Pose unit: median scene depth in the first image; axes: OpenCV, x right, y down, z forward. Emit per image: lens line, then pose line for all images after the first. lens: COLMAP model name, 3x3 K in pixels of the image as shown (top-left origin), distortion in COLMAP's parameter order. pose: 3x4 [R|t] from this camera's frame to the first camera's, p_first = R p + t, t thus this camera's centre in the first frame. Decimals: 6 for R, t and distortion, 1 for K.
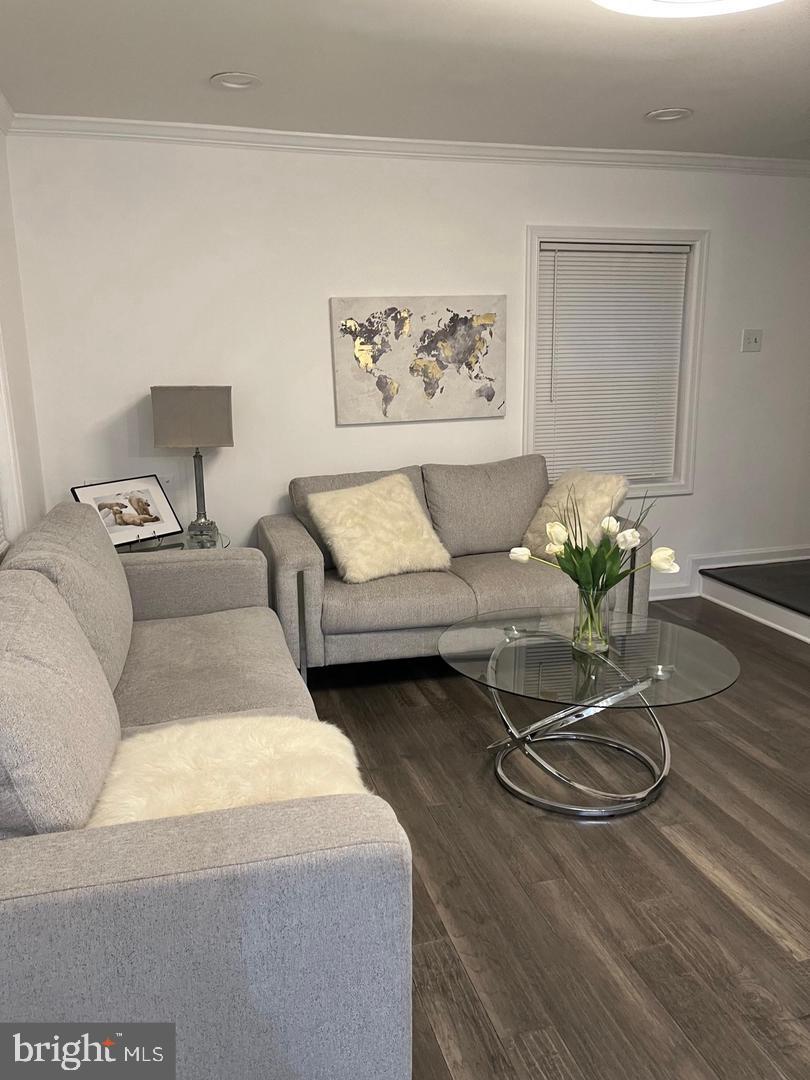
lens RADIAL K [[814.1, 0, 398.8], [0, 814.1, 541.2], [0, 0, 1]] dist [0.065870, -0.083420]
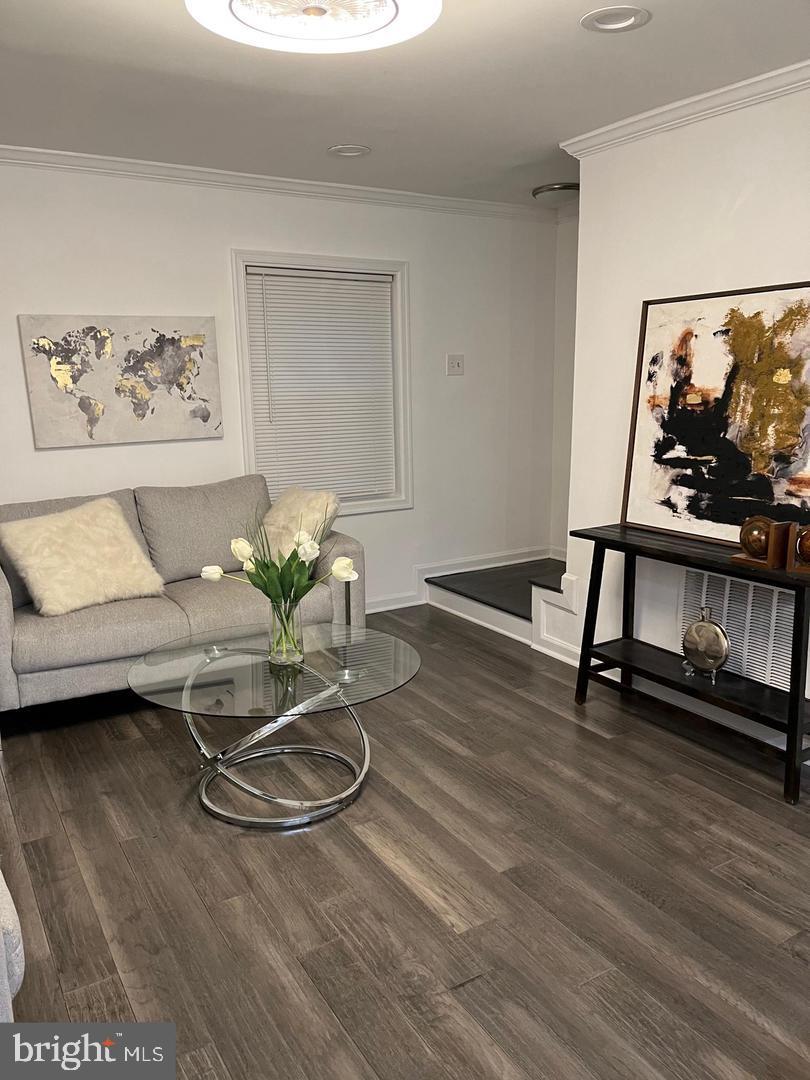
lens RADIAL K [[814.1, 0, 405.3], [0, 814.1, 541.1], [0, 0, 1]] dist [0.065870, -0.083420]
pose [[0.964373, -0.052350, 0.259313, 0.098453], [0.060324, 0.997917, -0.022884, 0.012151], [-0.257575, 0.037712, 0.965522, -0.020597]]
